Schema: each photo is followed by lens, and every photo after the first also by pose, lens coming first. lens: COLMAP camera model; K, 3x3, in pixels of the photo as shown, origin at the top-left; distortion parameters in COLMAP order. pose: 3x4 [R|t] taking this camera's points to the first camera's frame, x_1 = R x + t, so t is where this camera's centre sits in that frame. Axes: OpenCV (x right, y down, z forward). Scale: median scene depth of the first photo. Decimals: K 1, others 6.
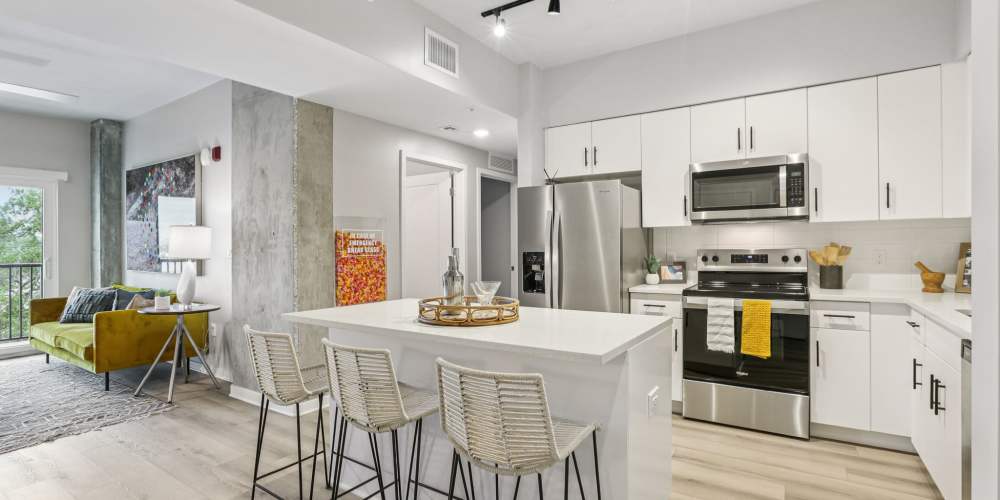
lens RADIAL K [[467.2, 0, 500.0], [0, 467.2, 245.2], [0, 0, 1]] dist [-0.011687, 0.001214]
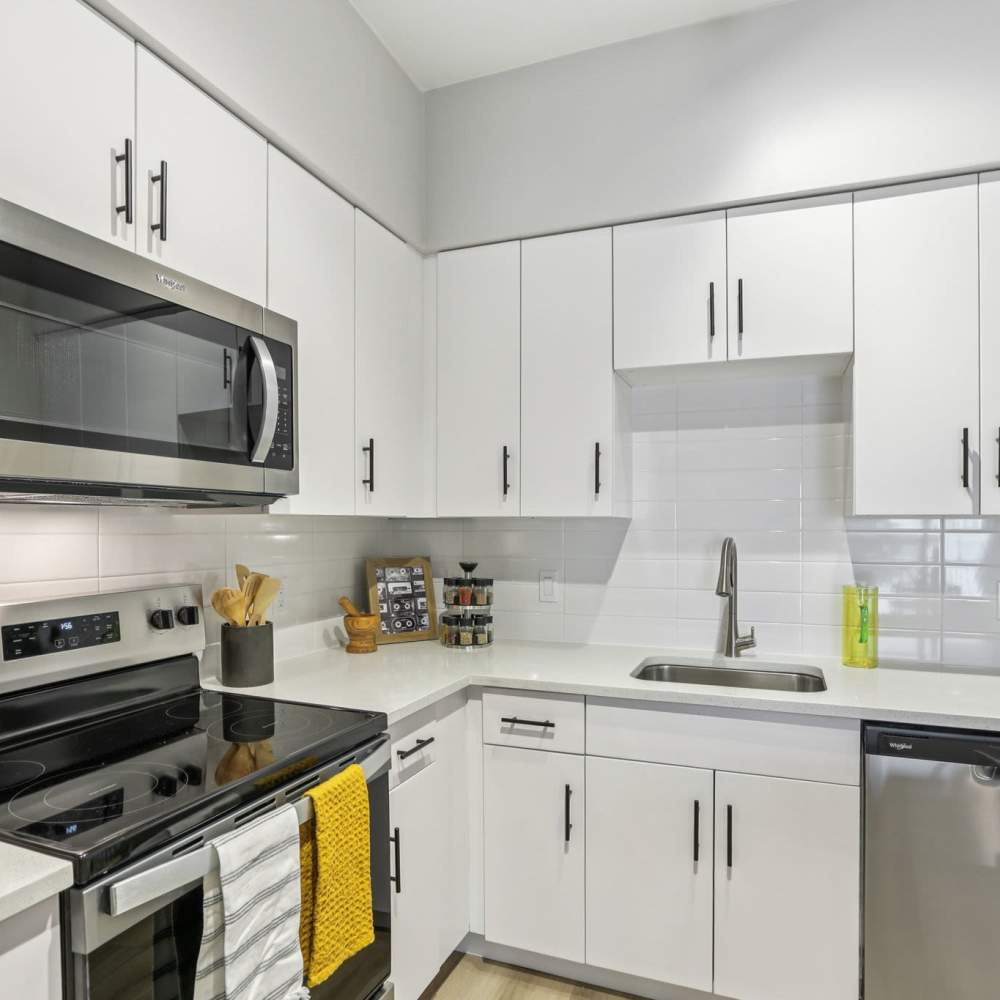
lens RADIAL K [[720.0, 0, 500.6], [0, 720.0, 527.7], [0, 0, 1]] dist [0.003115, 0.002644]
pose [[-0.204334, 0.001798, 0.978900, 0.078764], [0.000284, 0.999998, -0.001777, -0.033475], [-0.978901, -0.000085, -0.204334, 0.886351]]
